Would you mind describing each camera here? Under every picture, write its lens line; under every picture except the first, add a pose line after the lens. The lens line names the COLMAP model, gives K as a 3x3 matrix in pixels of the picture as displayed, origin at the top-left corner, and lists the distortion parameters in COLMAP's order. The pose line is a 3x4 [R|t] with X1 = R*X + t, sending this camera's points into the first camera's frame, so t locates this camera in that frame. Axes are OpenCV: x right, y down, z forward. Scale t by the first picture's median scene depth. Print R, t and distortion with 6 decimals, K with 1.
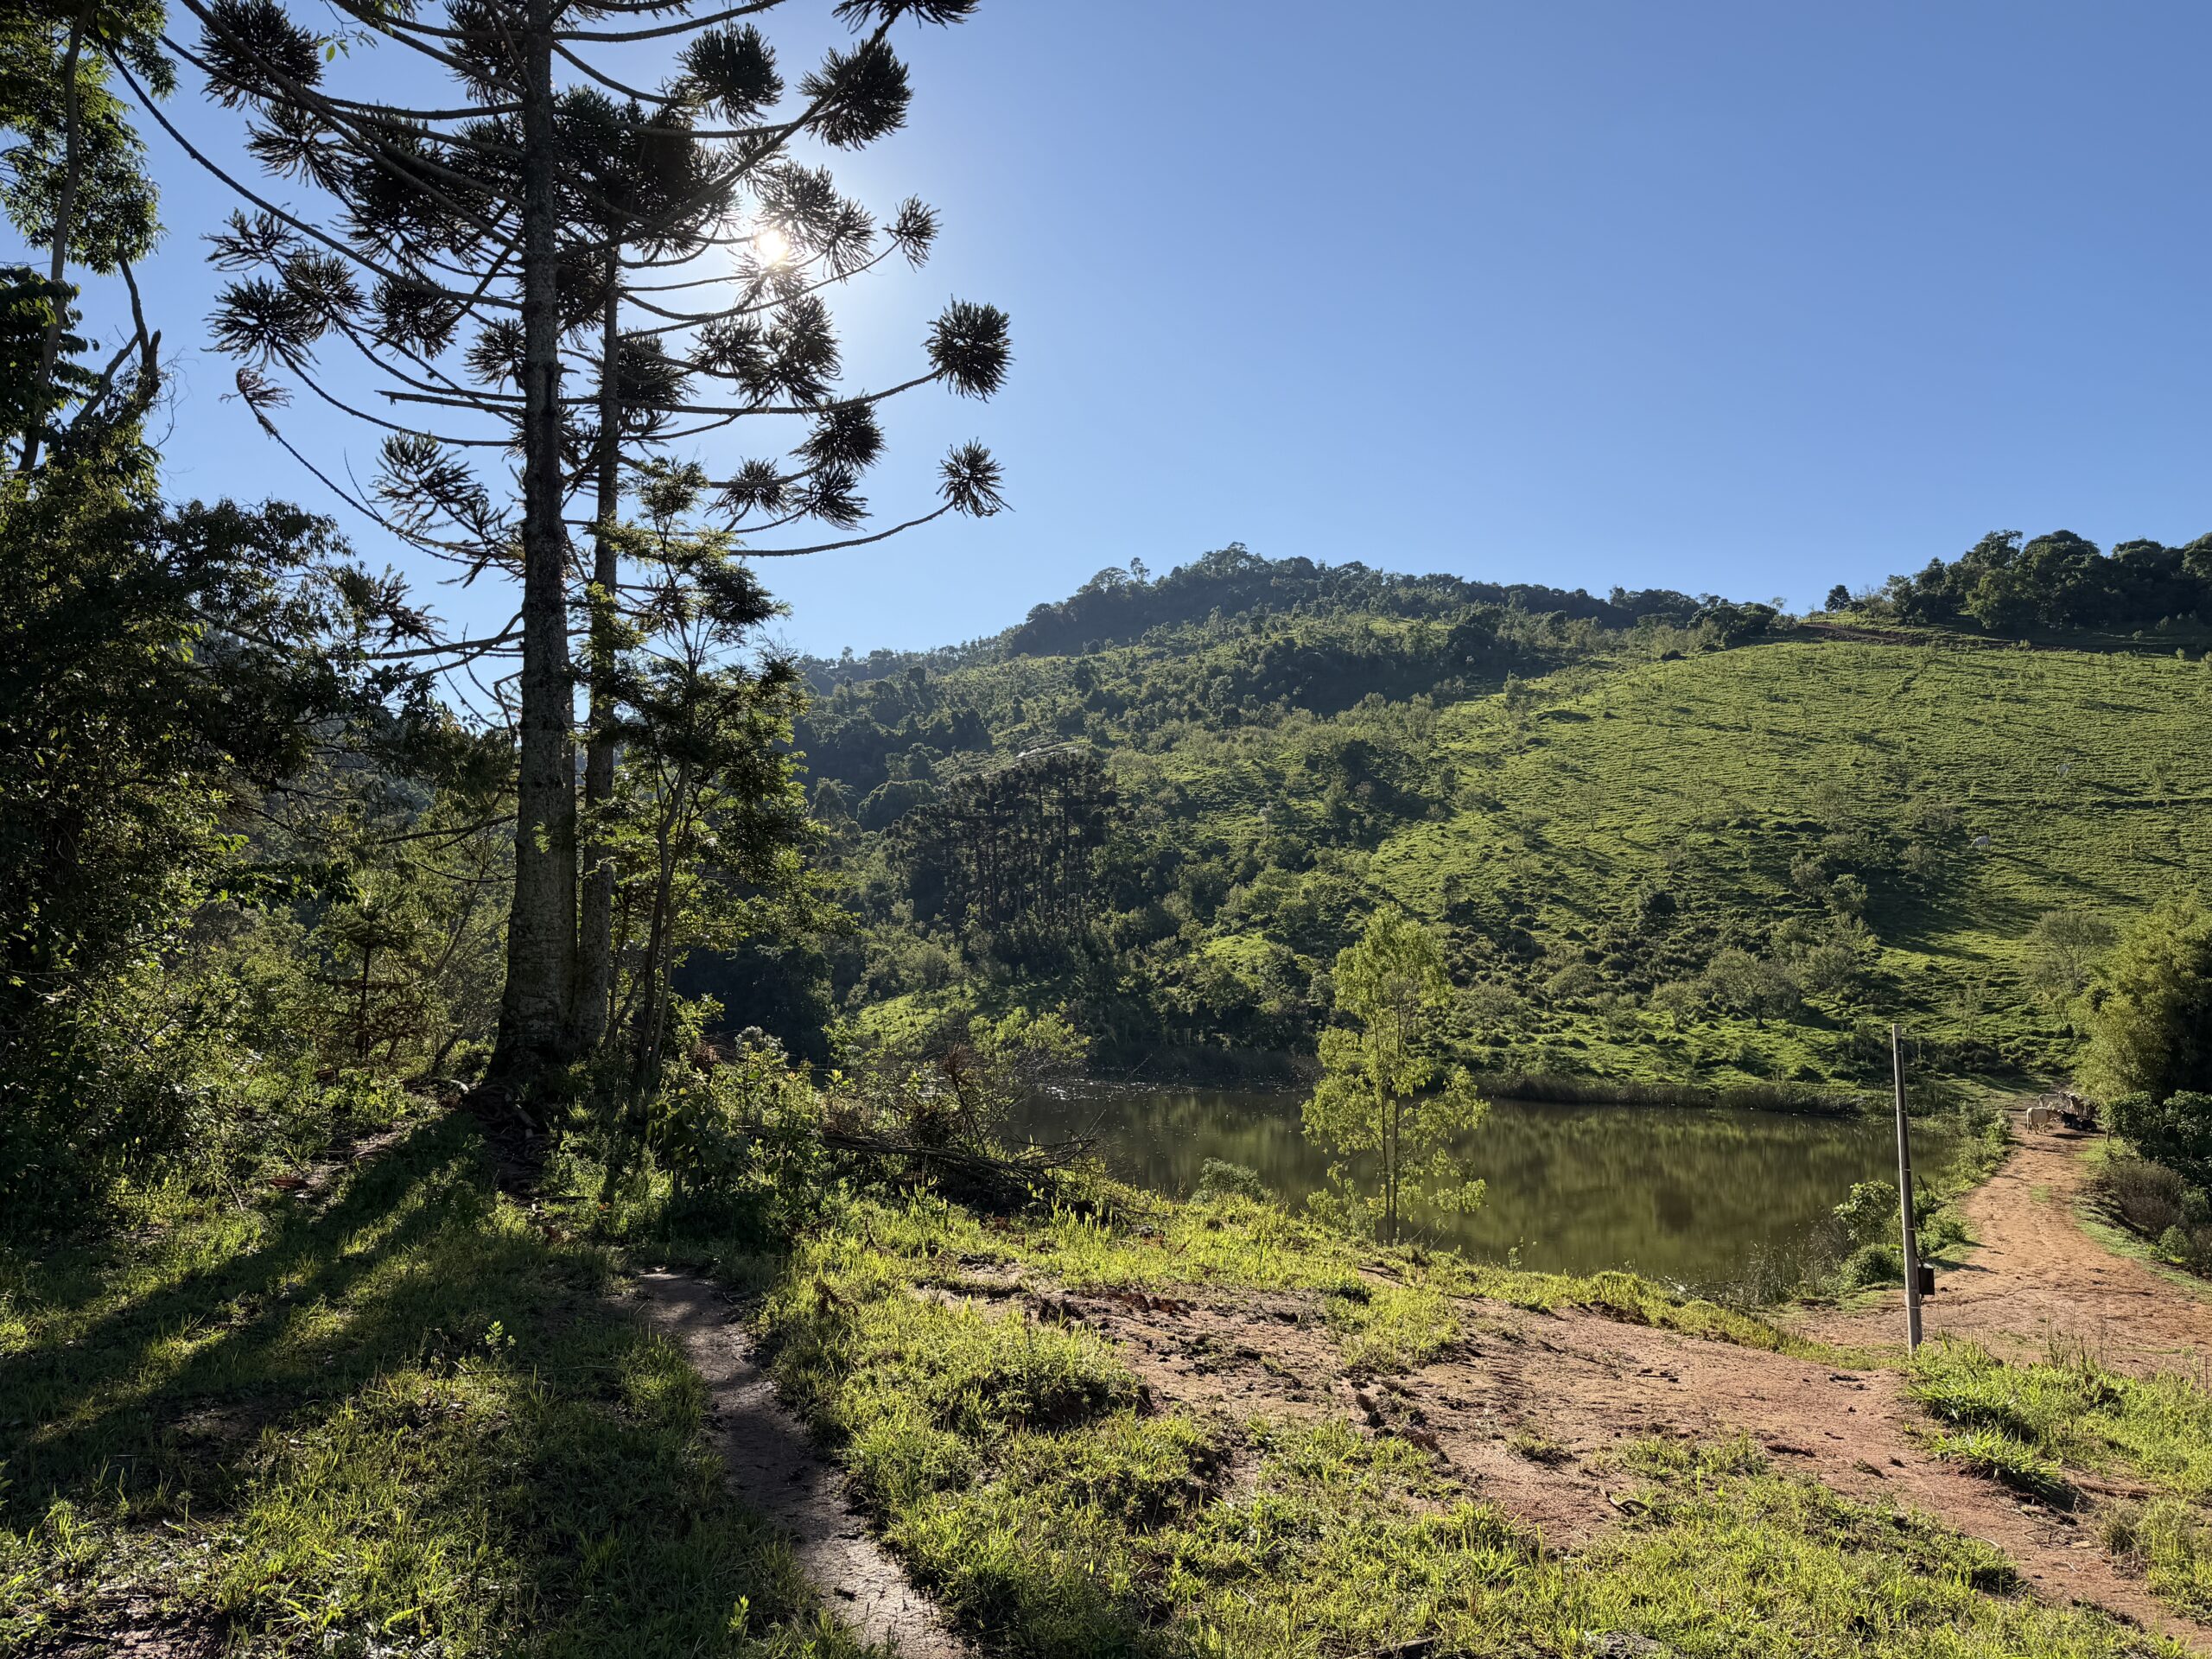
lens RADIAL K [[1543.8, 0, 1122.3], [0, 1543.8, 828.4], [0, 0, 1]] dist [0.176583, -0.342993]
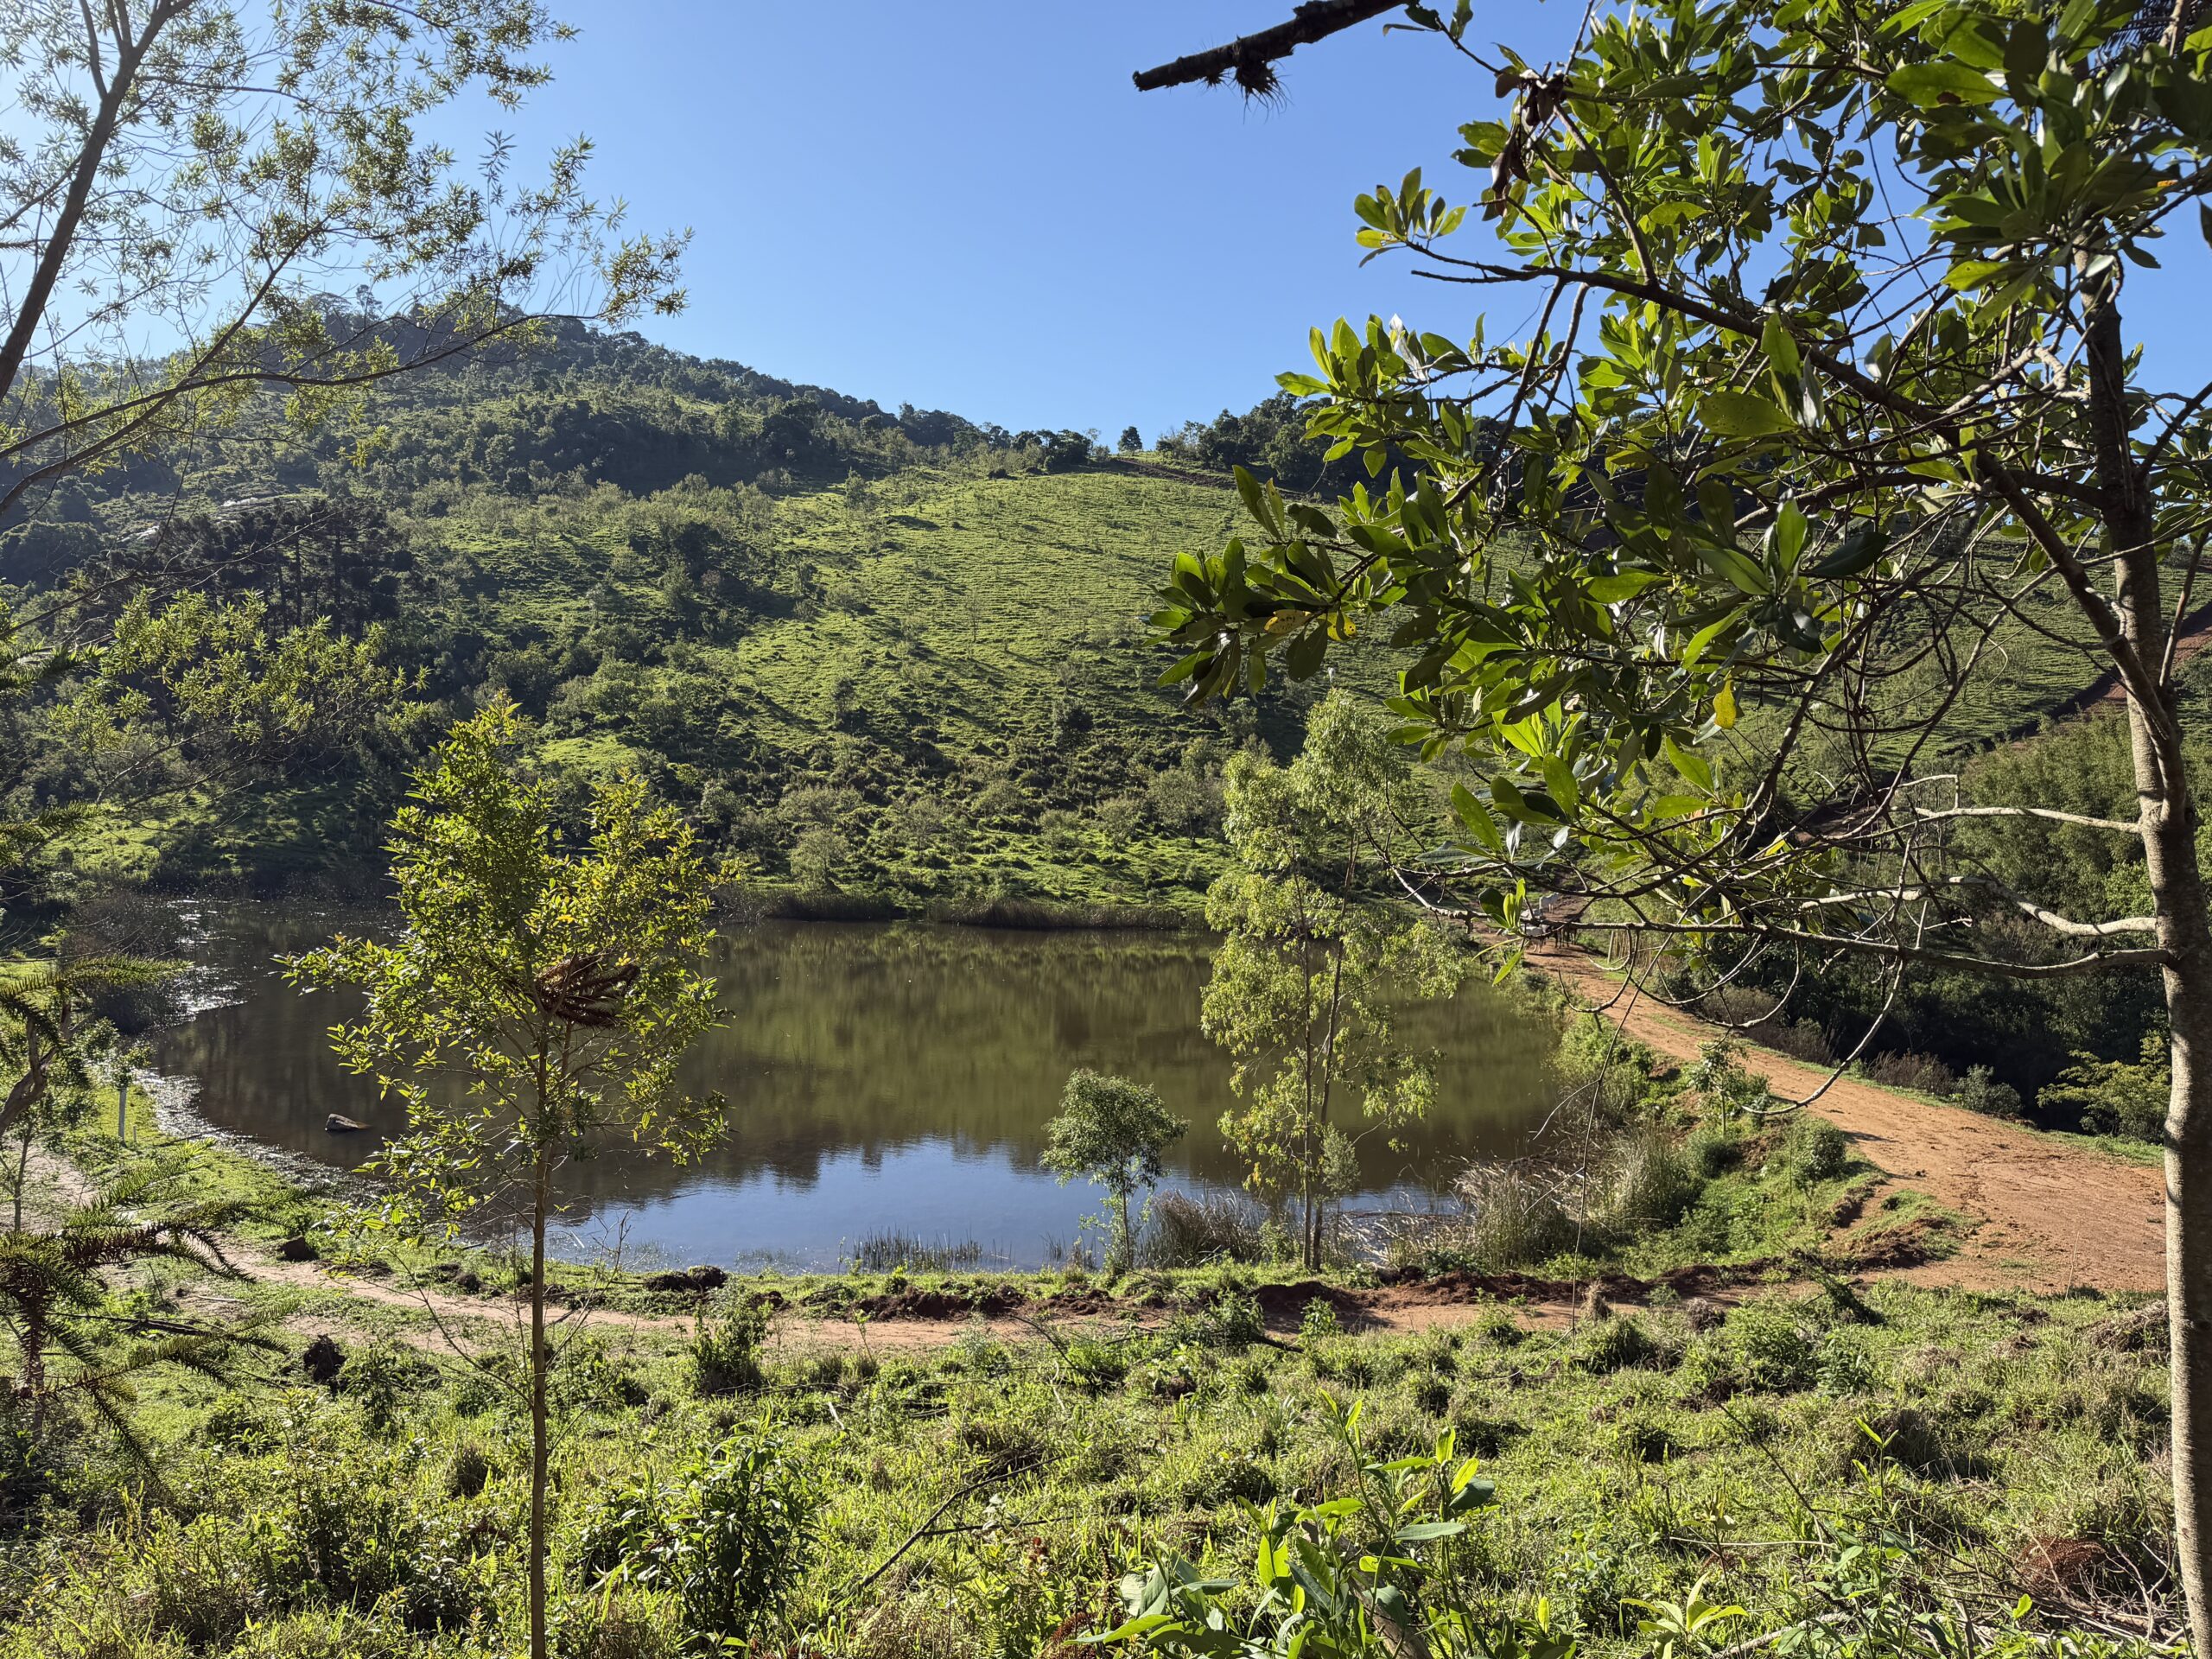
lens RADIAL K [[1538.1, 0, 1111.8], [0, 1538.1, 785.6], [0, 0, 1]] dist [0.179366, -0.338391]
pose [[0.886484, 0.020172, 0.462320, -0.060132], [-0.062732, 0.995066, 0.076869, 0.011007], [-0.458488, -0.097145, 0.883375, 0.112311]]
